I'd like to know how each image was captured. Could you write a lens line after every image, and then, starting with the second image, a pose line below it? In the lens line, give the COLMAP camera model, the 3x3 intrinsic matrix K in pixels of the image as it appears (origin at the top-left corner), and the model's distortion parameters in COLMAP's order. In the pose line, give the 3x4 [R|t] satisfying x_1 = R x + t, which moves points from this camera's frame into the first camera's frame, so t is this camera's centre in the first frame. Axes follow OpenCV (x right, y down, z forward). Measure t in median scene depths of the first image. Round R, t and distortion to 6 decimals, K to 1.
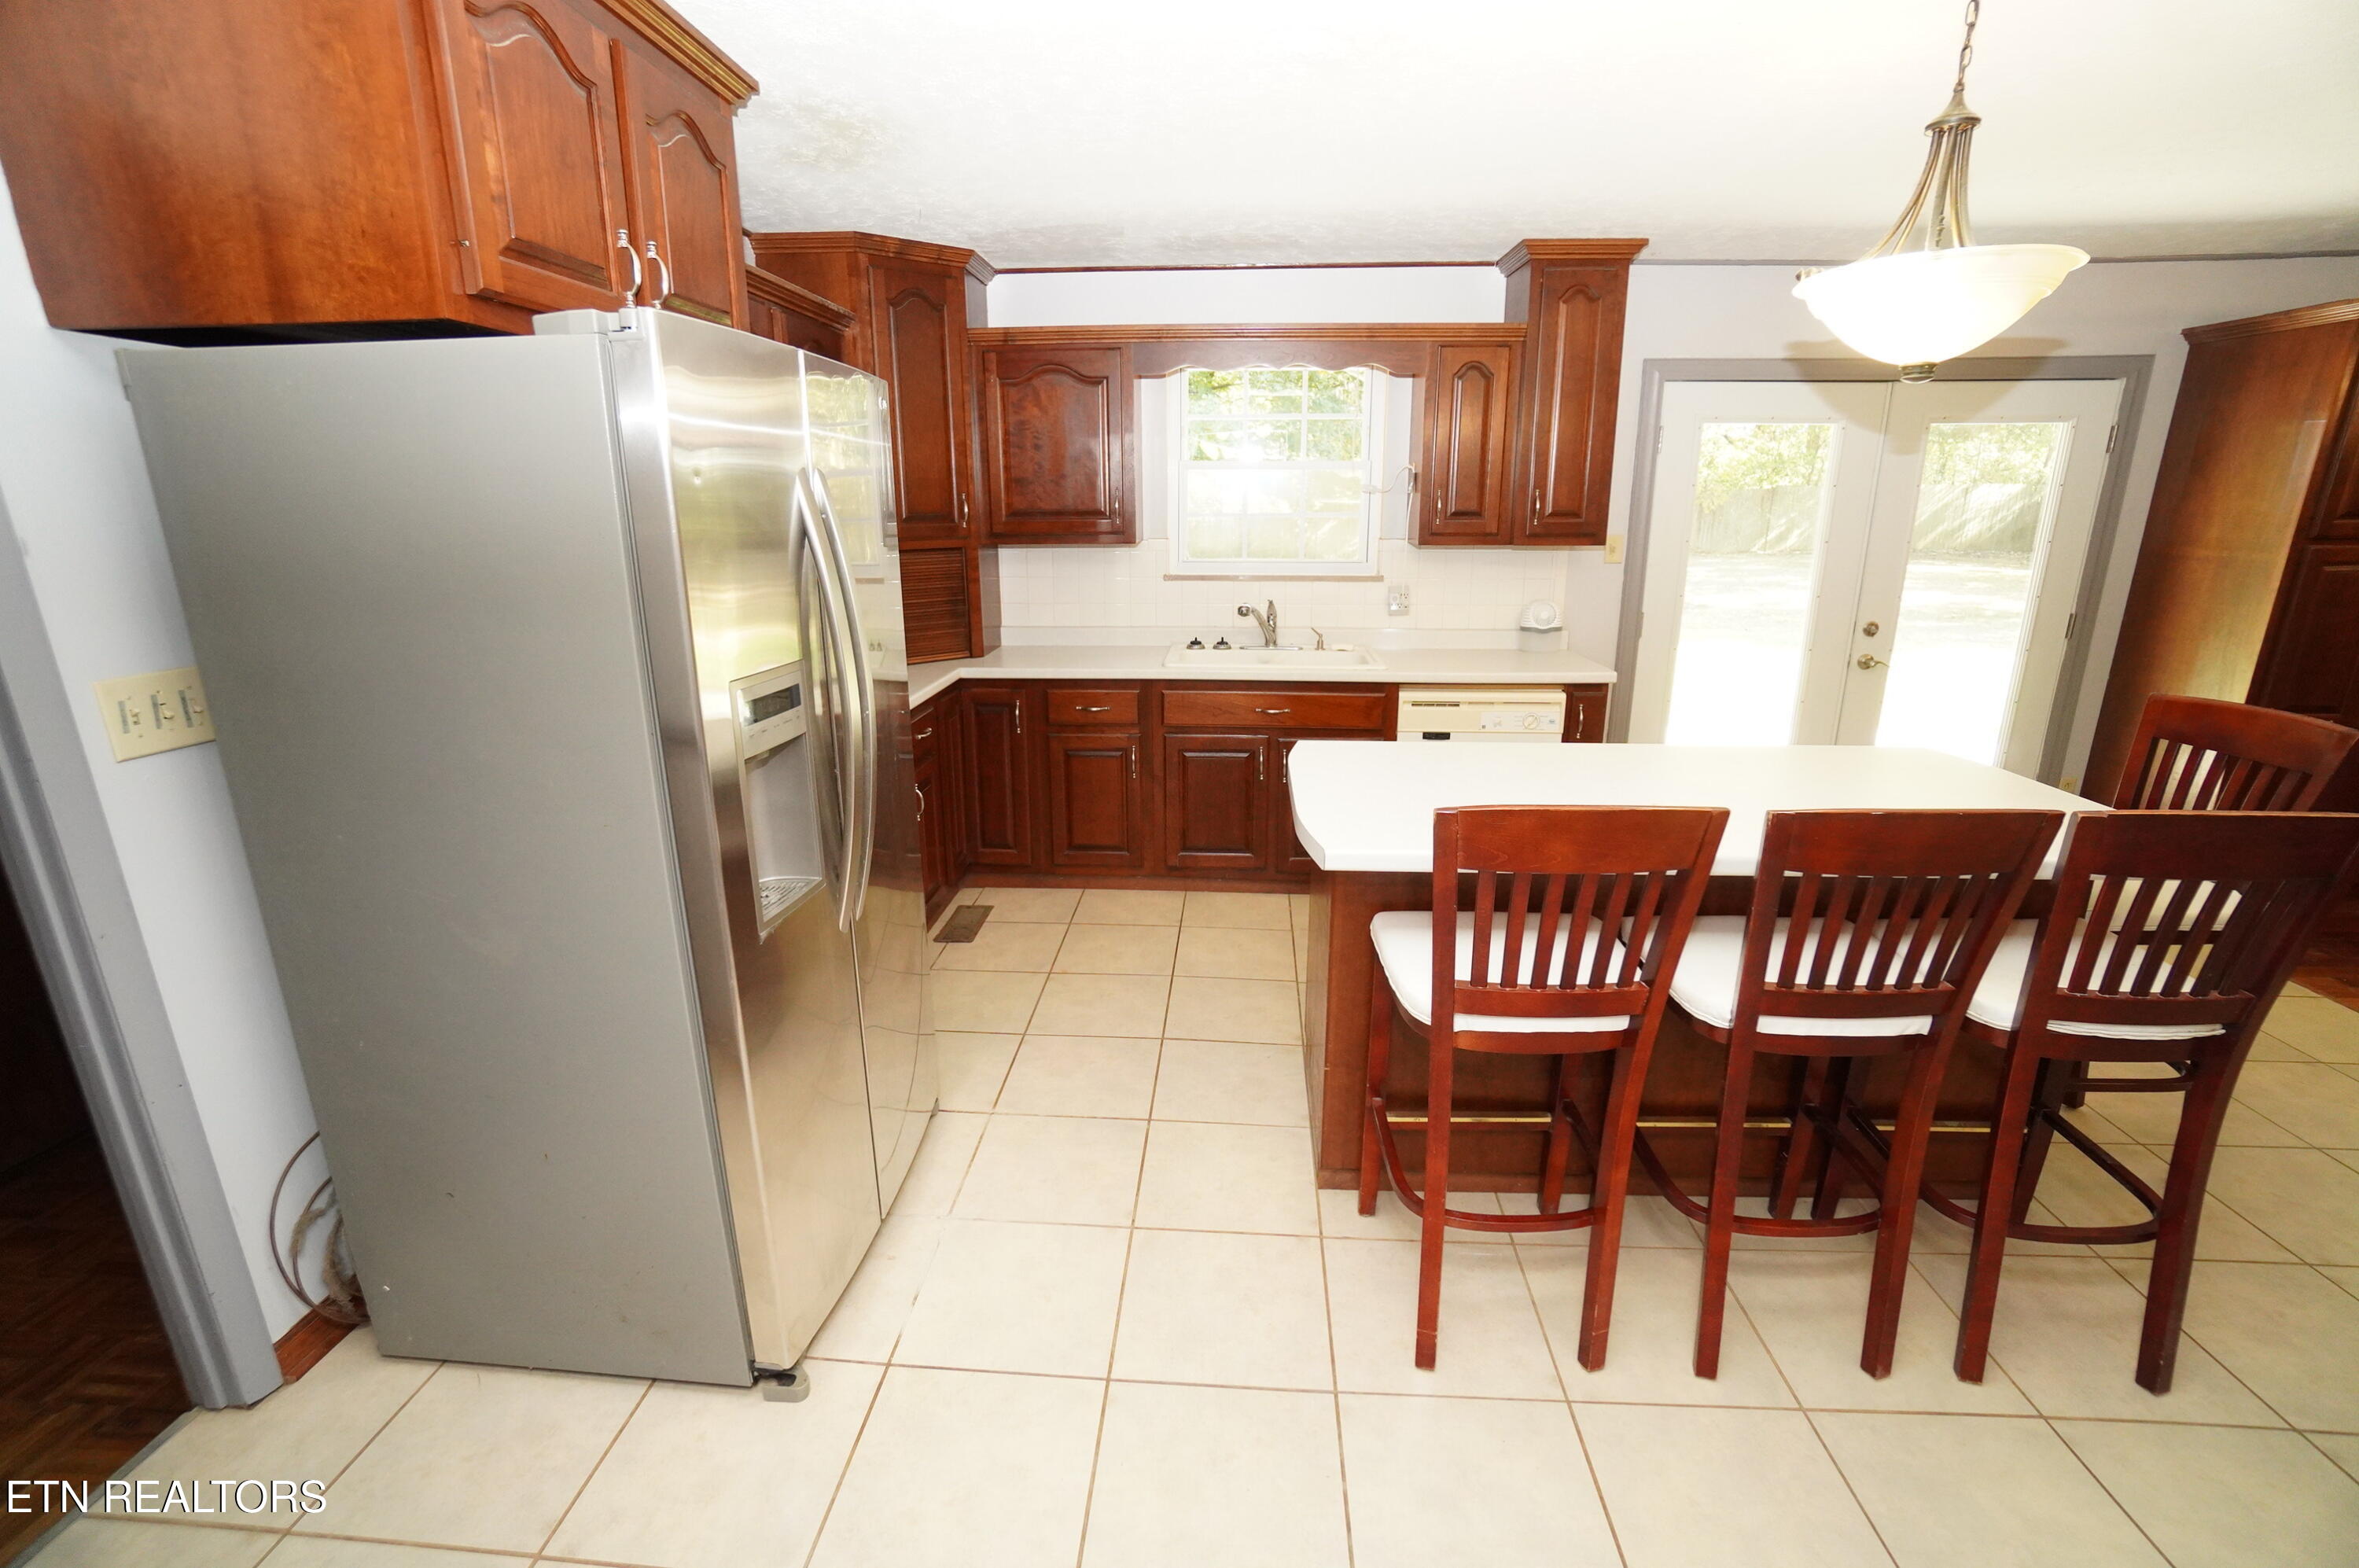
lens RADIAL K [[1046.5, 0, 1179.5], [0, 1046.5, 784.0], [0, 0, 1]] dist [-0.074750, 0.023534]
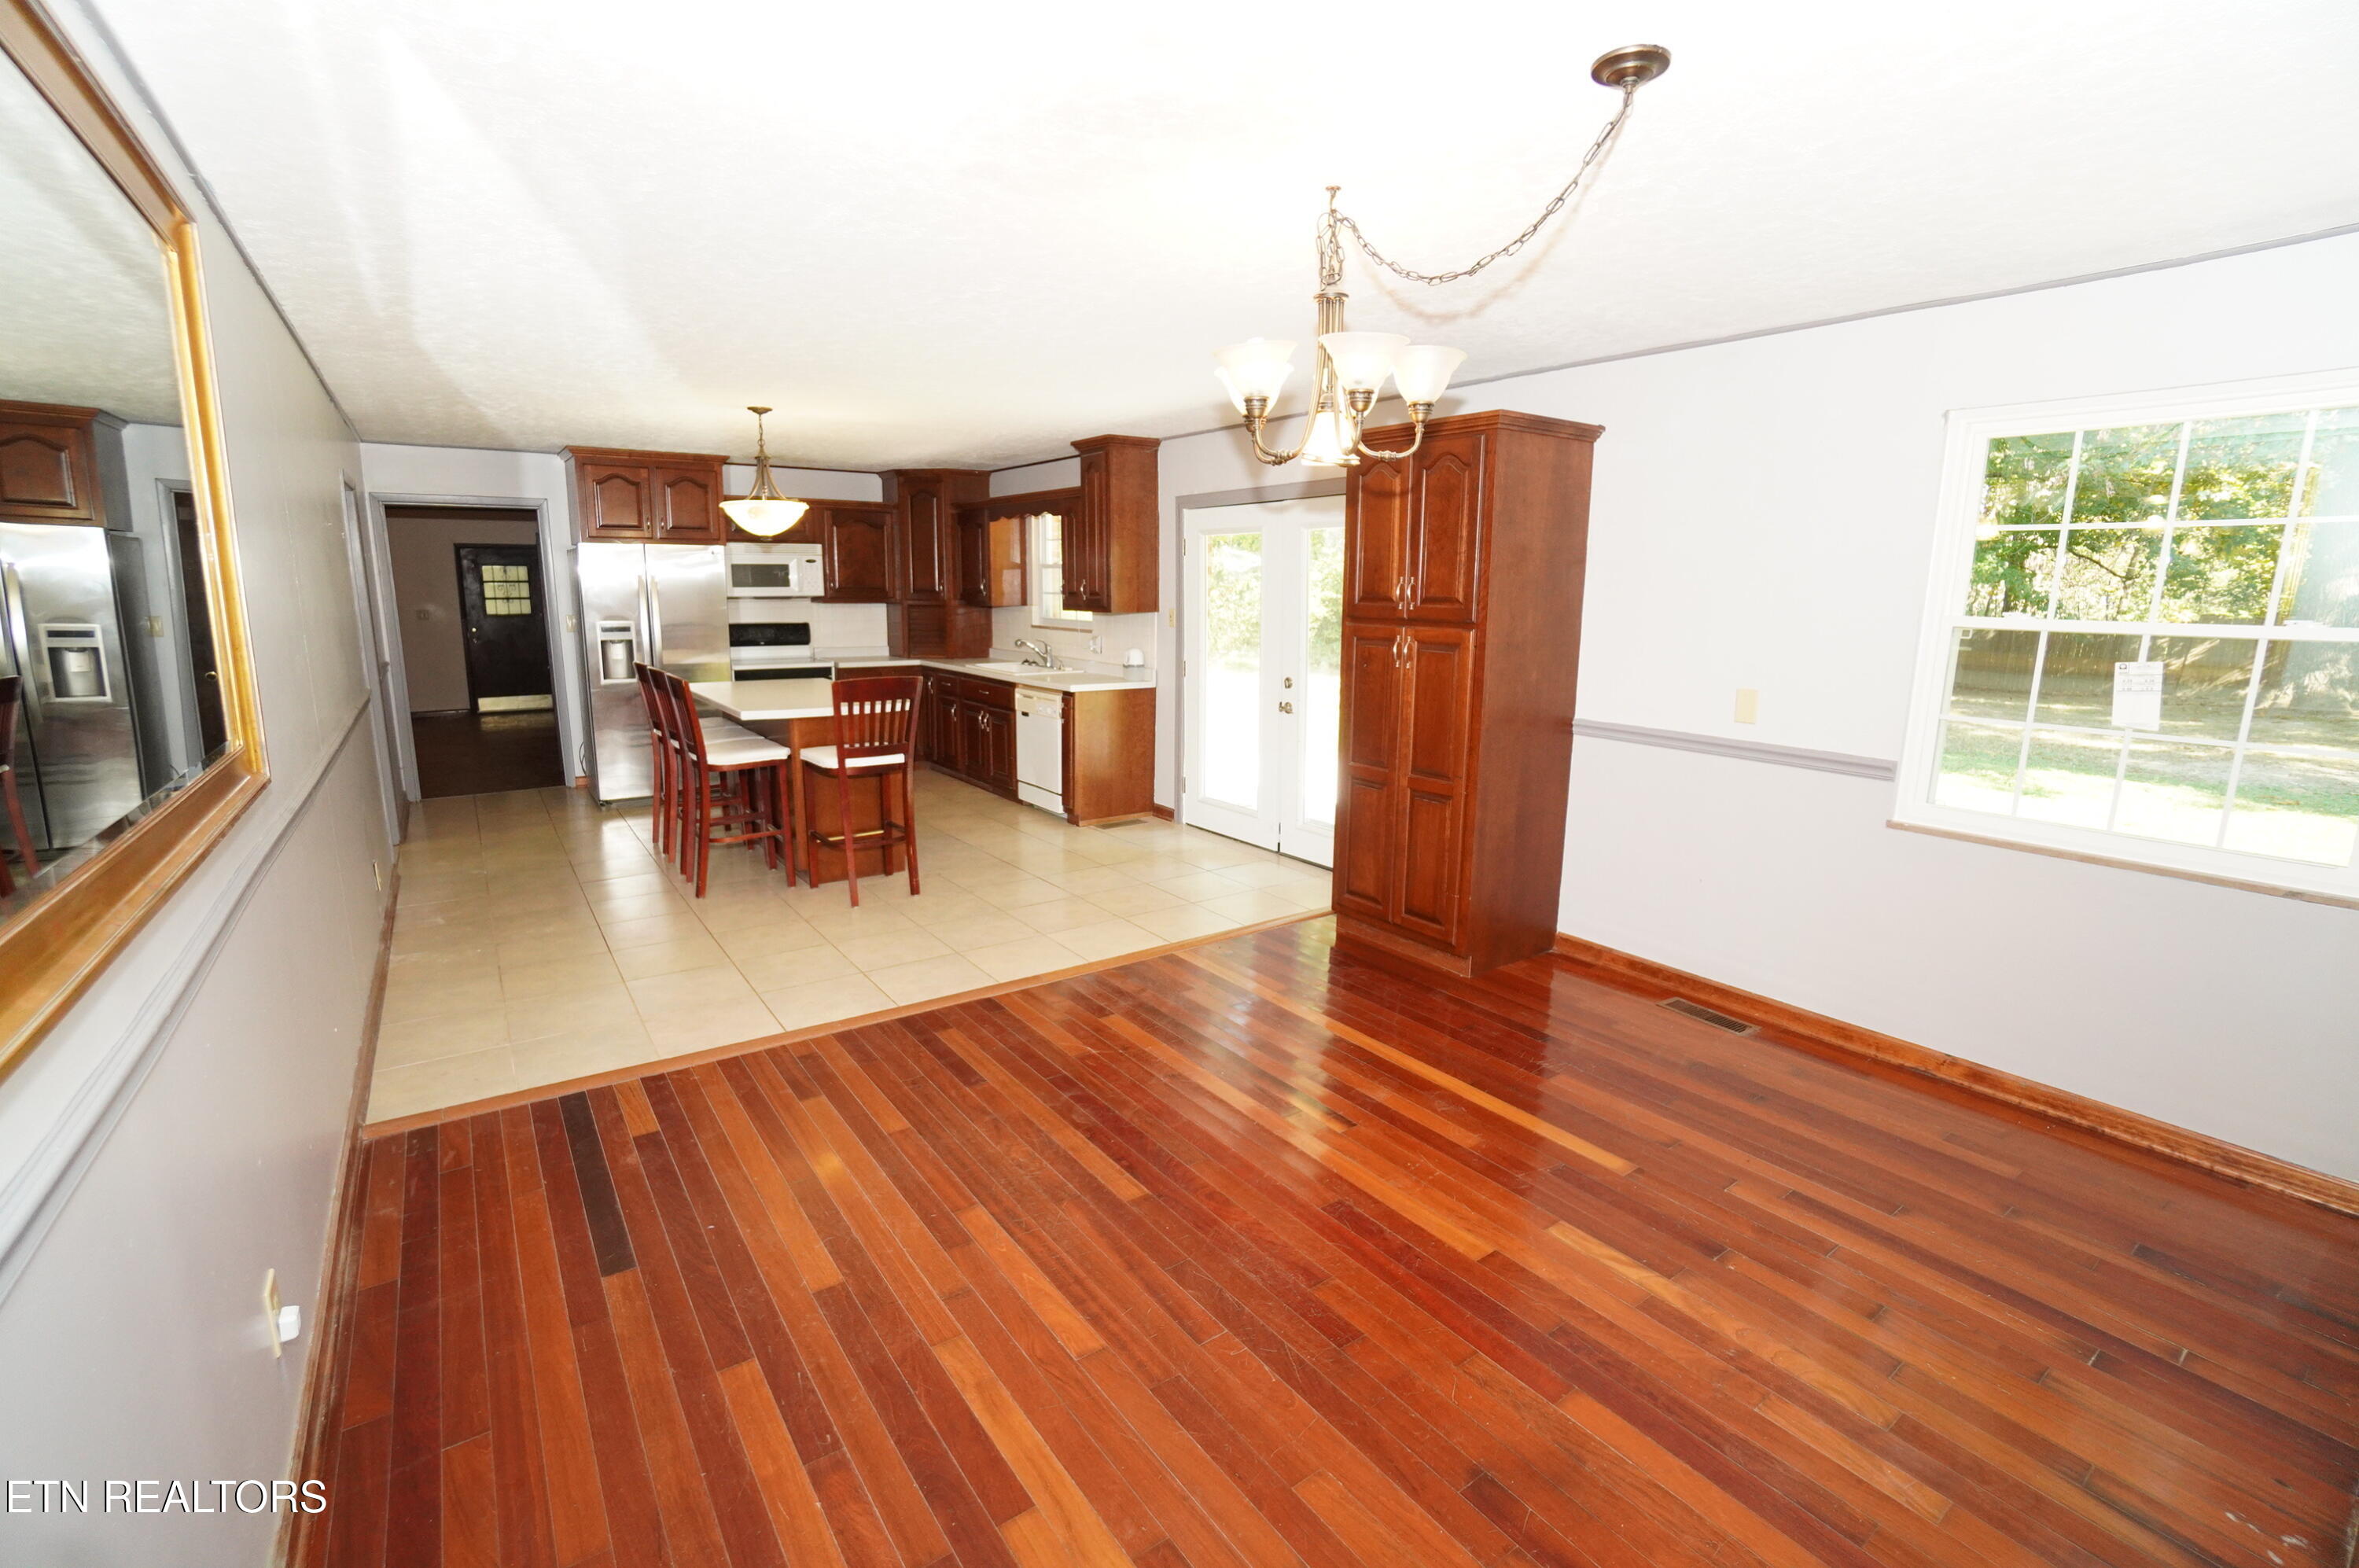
lens RADIAL K [[1032.3, 0, 1167.8], [0, 1032.3, 777.9], [0, 0, 1]] dist [-0.069471, 0.022158]
pose [[0.642936, 0.155199, -0.750031, 1.677167], [-0.213518, 0.976753, 0.019083, -0.026297], [0.735556, 0.147876, 0.661128, 0.022199]]
